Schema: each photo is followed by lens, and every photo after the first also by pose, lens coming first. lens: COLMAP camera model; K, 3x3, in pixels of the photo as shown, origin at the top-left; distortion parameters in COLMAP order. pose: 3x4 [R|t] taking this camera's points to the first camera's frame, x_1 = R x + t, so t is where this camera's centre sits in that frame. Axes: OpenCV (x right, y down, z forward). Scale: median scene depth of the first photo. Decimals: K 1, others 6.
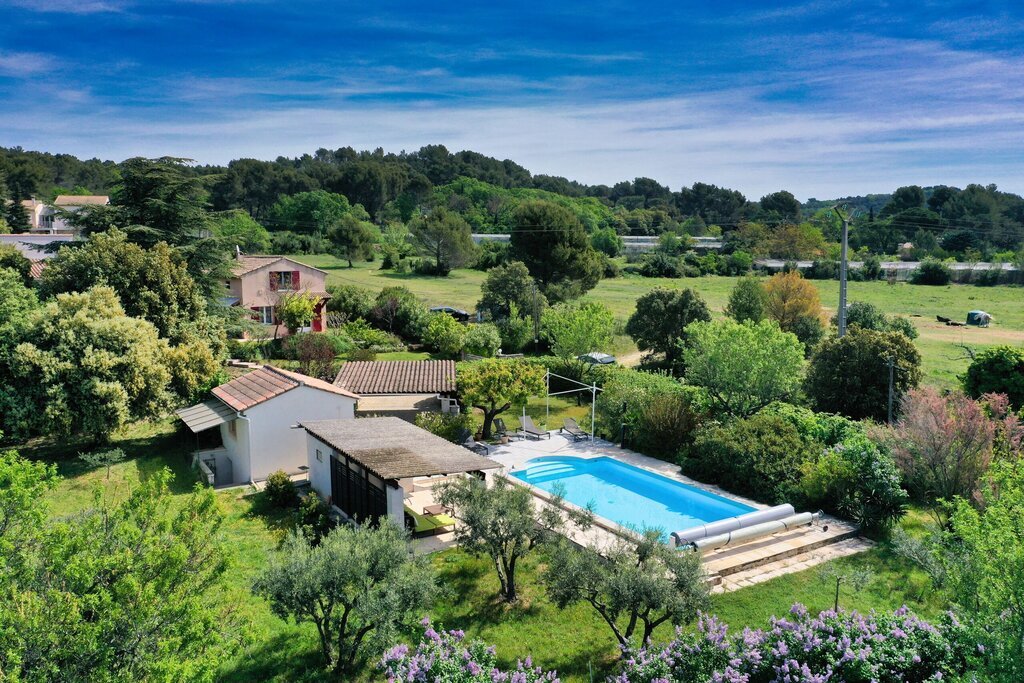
lens RADIAL K [[810.6, 0, 512.7], [0, 810.6, 322.4], [0, 0, 1]] dist [-0.002018, -0.011163]
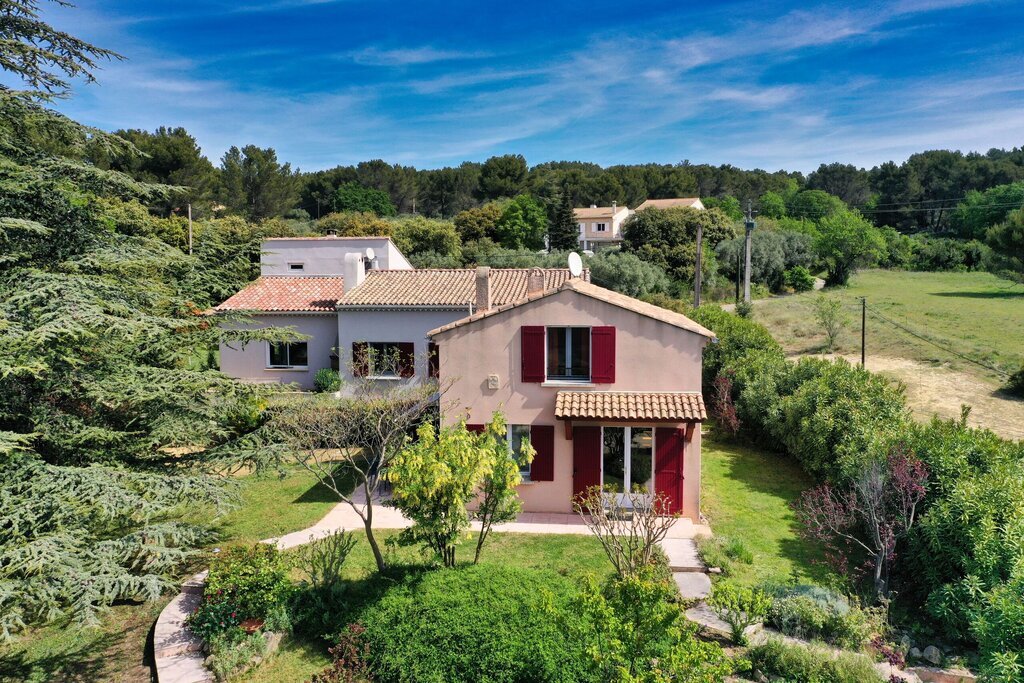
lens RADIAL K [[806.1, 0, 512.0], [0, 806.1, 341.5], [0, 0, 1]] dist [0.001748, 0.003082]
pose [[0.675666, 0.072660, -0.733618, -0.012206], [-0.068255, 0.997022, 0.035885, -0.016261], [0.734041, 0.025827, 0.678614, 0.181875]]
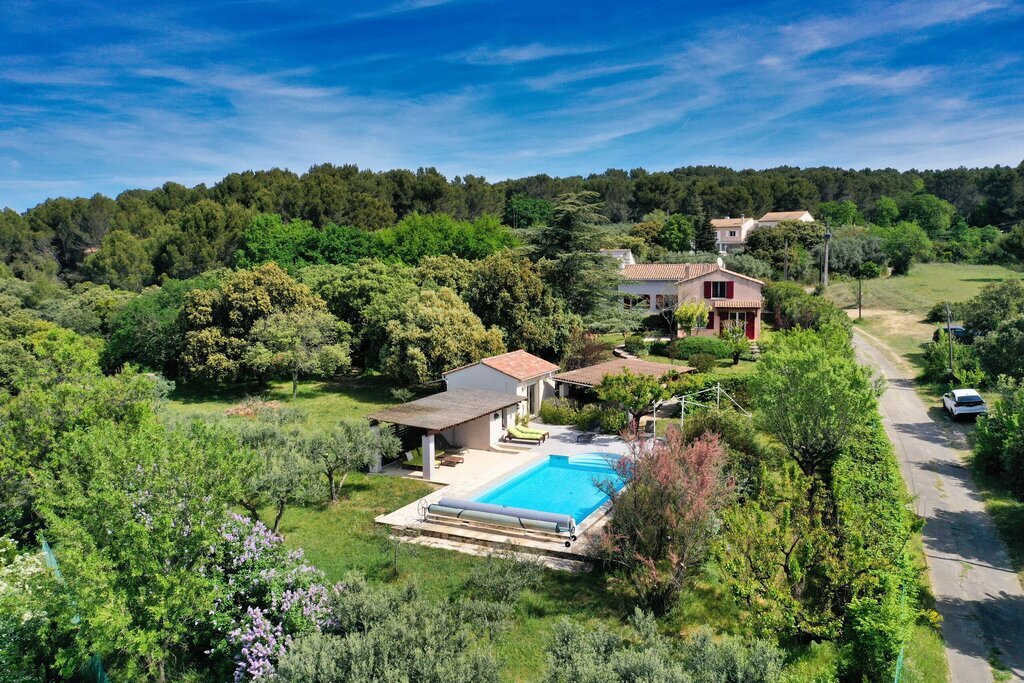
lens RADIAL K [[806.1, 0, 512.0], [0, 806.1, 341.5], [0, 0, 1]] dist [0.001748, 0.003082]
pose [[0.551134, 0.082992, -0.830279, 0.116455], [-0.071698, 0.996071, 0.051971, -0.004430], [0.831330, 0.030887, 0.554920, 0.037763]]
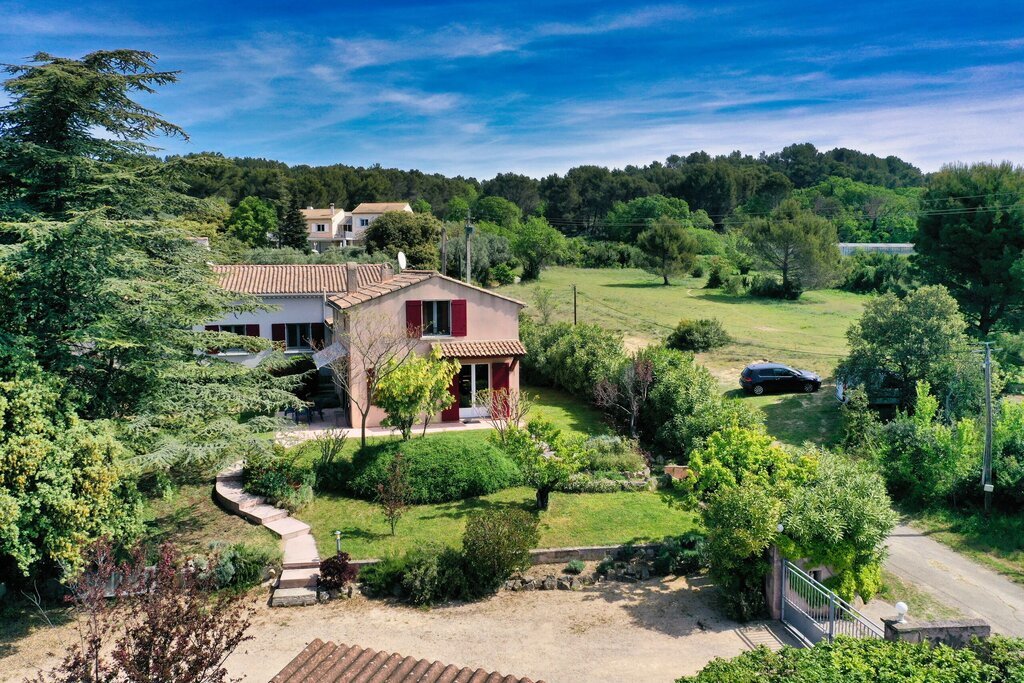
lens RADIAL K [[806.1, 0, 512.0], [0, 806.1, 341.5], [0, 0, 1]] dist [0.001748, 0.003082]
pose [[0.906044, 0.042310, -0.421063, -0.004692], [-0.039295, 0.999102, 0.015839, -0.011317], [0.421356, 0.002195, 0.906893, 0.133115]]
